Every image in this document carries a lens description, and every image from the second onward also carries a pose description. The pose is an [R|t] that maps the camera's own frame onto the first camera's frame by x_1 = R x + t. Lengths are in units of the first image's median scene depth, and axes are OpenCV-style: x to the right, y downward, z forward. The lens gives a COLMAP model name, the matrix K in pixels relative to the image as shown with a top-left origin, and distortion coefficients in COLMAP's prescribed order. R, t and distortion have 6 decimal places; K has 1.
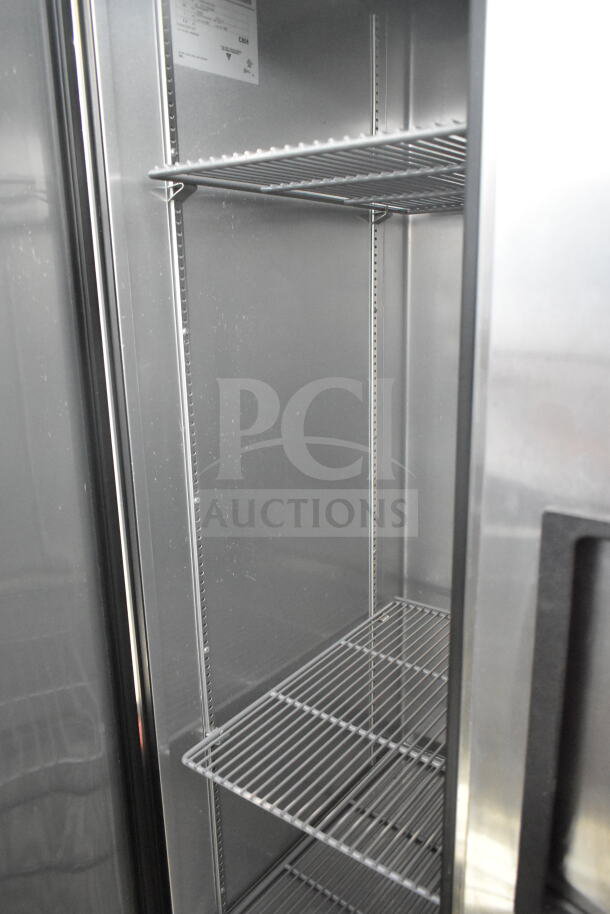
lens RADIAL K [[700.8, 0, 304.8], [0, 700.8, 458.2], [0, 0, 1]] dist [0.000366, 0.000440]
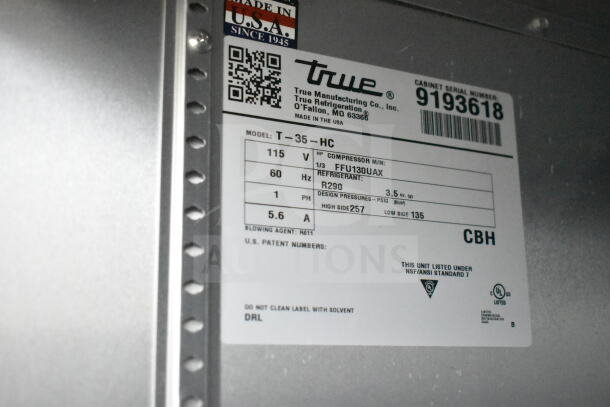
lens RADIAL K [[802.3, 0, 304.6], [0, 802.3, 203.3], [0, 0, 1]] dist [-0.011995, 0.000000]
pose [[0.925209, -0.082247, -0.370438, -0.020511], [-0.103644, 0.884333, -0.455207, -0.428851], [0.365030, 0.459555, 0.809668, 0.653322]]
